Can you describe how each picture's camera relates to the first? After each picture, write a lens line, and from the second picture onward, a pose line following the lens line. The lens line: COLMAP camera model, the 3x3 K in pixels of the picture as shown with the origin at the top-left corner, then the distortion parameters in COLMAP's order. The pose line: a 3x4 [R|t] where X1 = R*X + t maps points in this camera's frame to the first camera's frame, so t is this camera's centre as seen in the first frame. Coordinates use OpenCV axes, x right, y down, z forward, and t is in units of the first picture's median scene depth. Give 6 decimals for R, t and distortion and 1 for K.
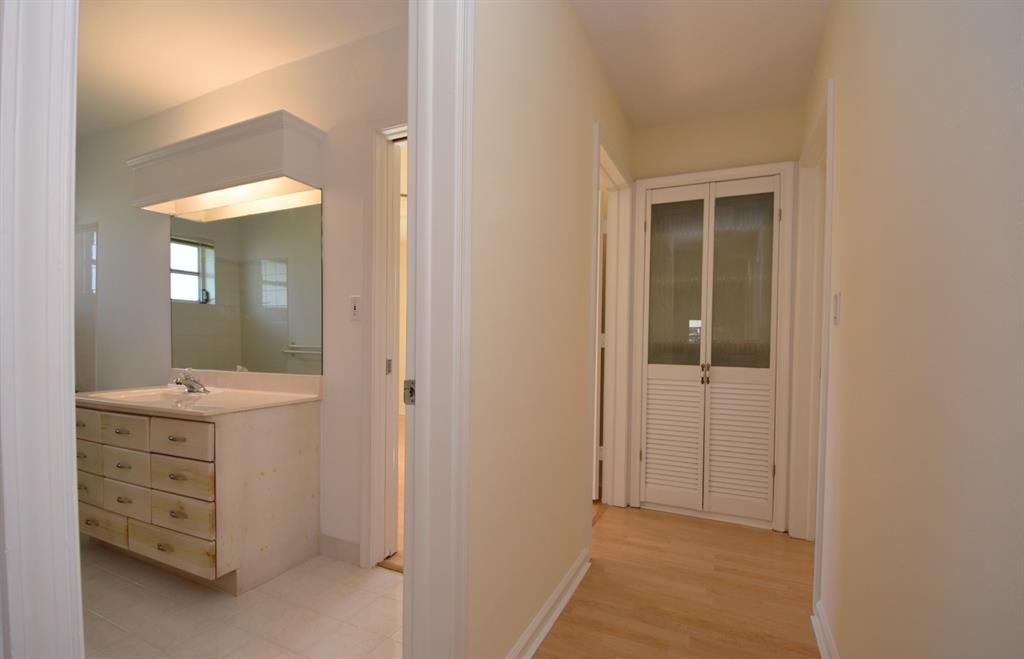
lens RADIAL K [[466.5, 0, 521.5], [0, 466.5, 348.9], [0, 0, 1]] dist [-0.004856, -0.003632]
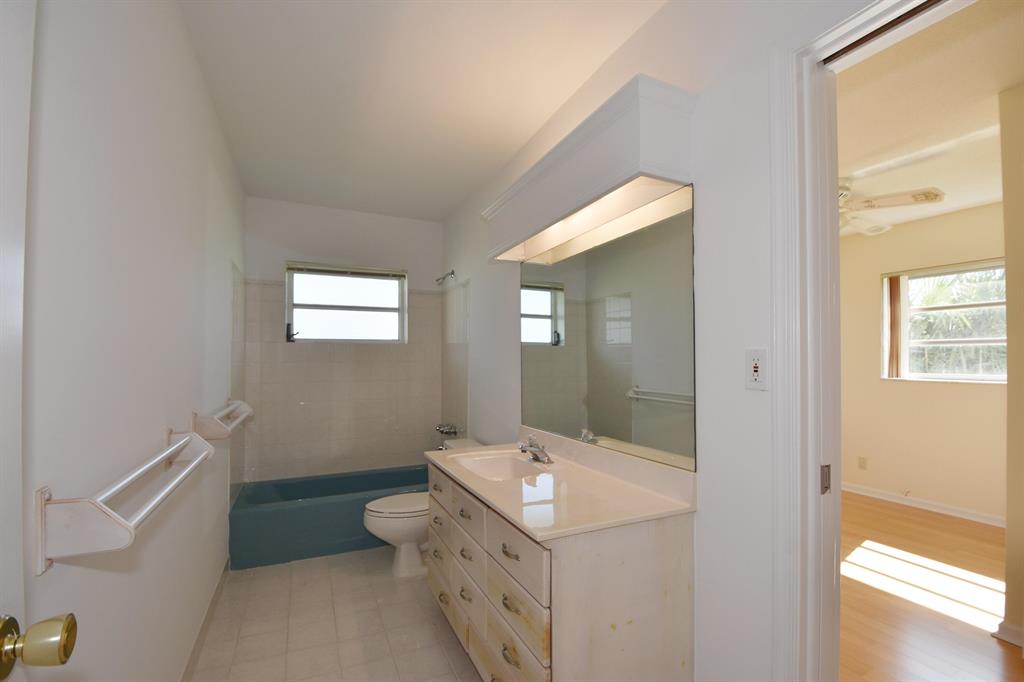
lens RADIAL K [[444.8, 0, 515.9], [0, 444.8, 350.9], [0, 0, 1]] dist [-0.003943, -0.000528]
pose [[0.762799, -0.020676, -0.646305, -0.133935], [-0.008114, 0.999104, -0.041538, -0.049808], [0.646585, 0.036930, 0.761947, 0.226119]]
